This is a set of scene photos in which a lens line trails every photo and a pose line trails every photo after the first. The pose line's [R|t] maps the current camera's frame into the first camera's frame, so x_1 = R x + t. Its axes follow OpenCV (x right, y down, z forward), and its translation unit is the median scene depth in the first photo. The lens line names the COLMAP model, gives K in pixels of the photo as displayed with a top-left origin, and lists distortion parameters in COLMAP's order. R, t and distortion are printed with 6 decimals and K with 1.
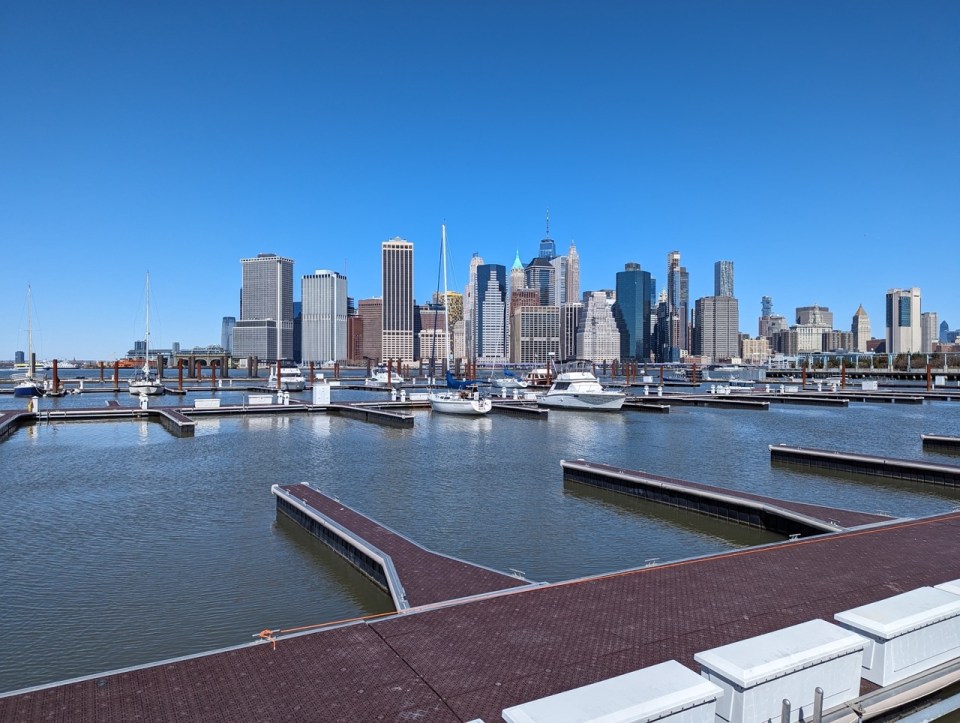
lens RADIAL K [[659.6, 0, 480.0], [0, 659.6, 361.5], [0, 0, 1]] dist [0.078599, -0.081347]
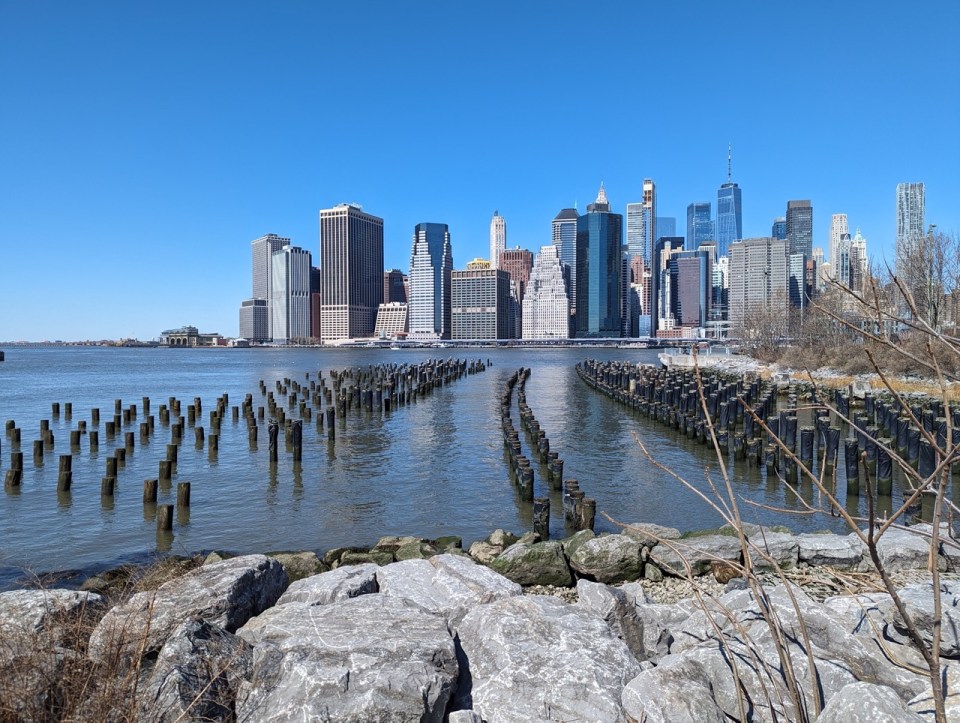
lens RADIAL K [[659.6, 0, 480.0], [0, 659.6, 361.5], [0, 0, 1]] dist [0.078599, -0.081347]
pose [[0.861397, 0.009274, -0.507848, 0.493181], [0.007353, 0.999501, 0.030724, 0.004630], [0.507879, -0.030200, 0.860899, 0.286865]]
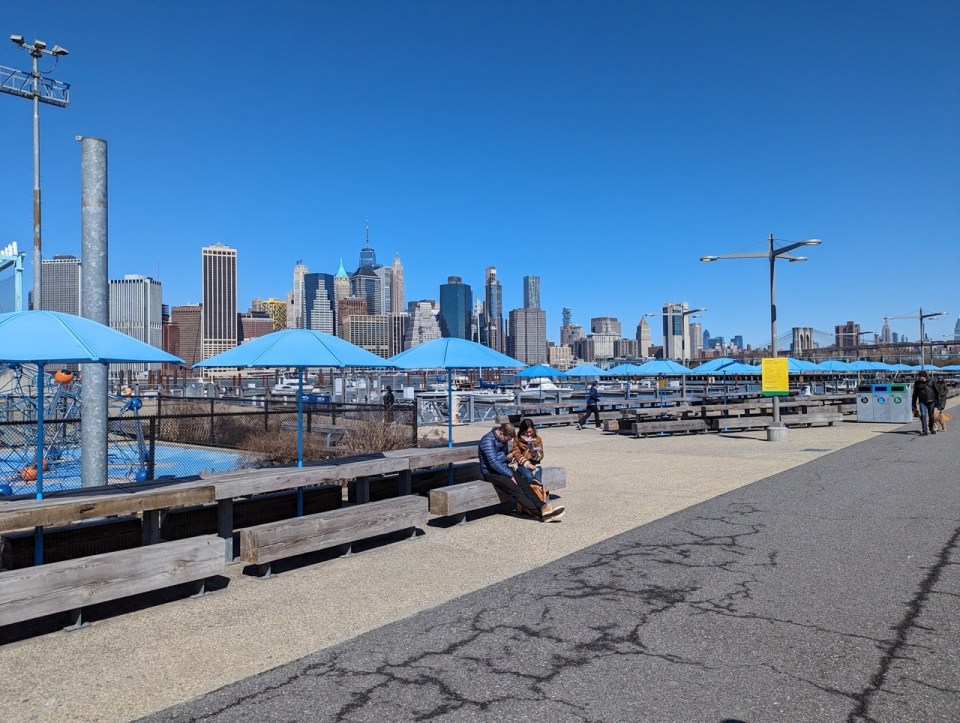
lens RADIAL K [[664.6, 0, 468.7], [0, 664.6, 345.2], [0, 0, 1]] dist [0.112560, -0.086638]
pose [[0.965285, -0.003305, 0.261176, -0.029407], [0.012359, 0.999378, -0.033032, -0.000920], [-0.260905, 0.035113, 0.964726, -0.040242]]
